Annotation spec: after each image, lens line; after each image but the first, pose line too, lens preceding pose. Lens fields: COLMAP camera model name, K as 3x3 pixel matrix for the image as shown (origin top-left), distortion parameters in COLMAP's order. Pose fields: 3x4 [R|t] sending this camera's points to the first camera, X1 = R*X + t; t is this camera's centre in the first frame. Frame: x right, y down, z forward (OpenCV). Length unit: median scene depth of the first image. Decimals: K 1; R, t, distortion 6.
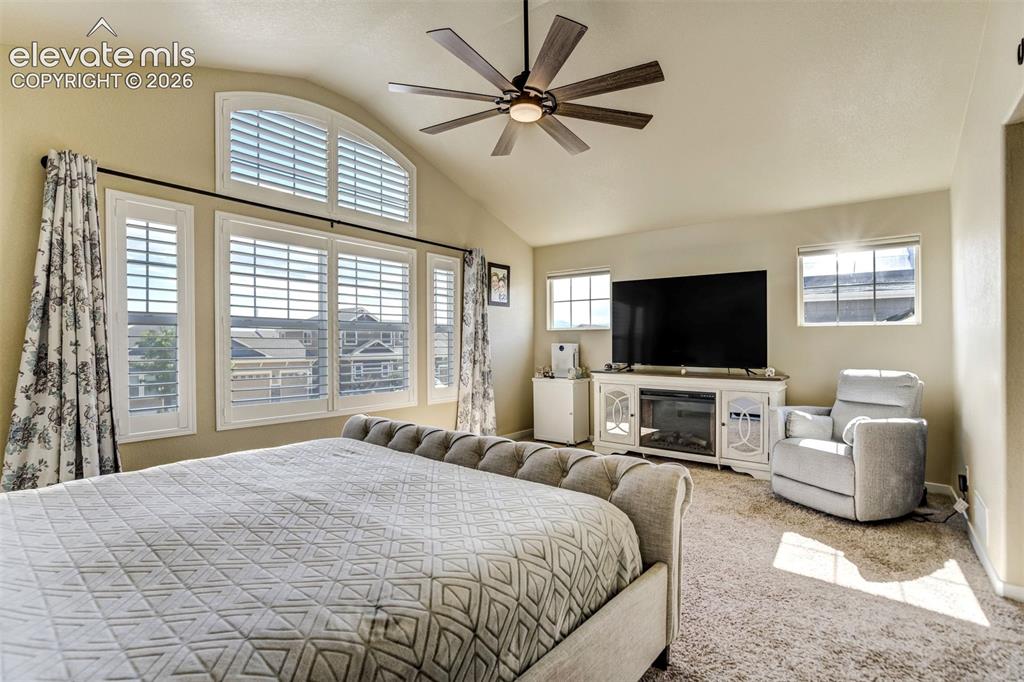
lens RADIAL K [[480.0, 0, 512.0], [0, 480.0, 341.0], [0, 0, 1]] dist [-0.039326, 0.000483]
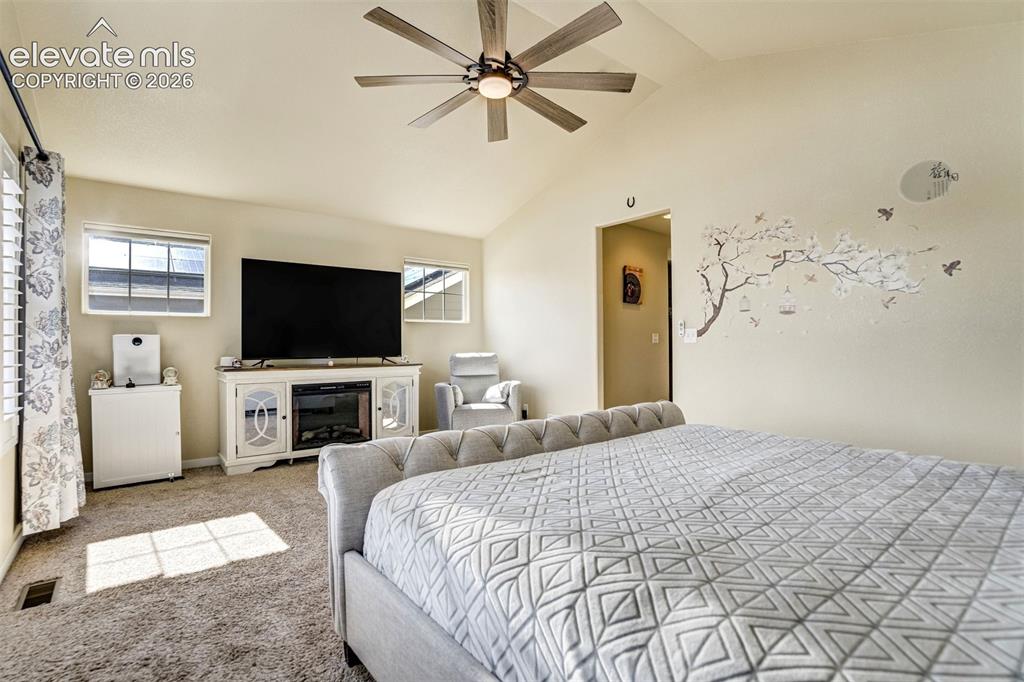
lens RADIAL K [[480.0, 0, 512.0], [0, 480.0, 341.0], [0, 0, 1]] dist [-0.039326, 0.000483]
pose [[0.239306, -0.004057, 0.970936, -0.498478], [0.001288, 0.999992, 0.003861, 0.015419], [-0.970943, 0.000327, 0.239309, 0.413223]]
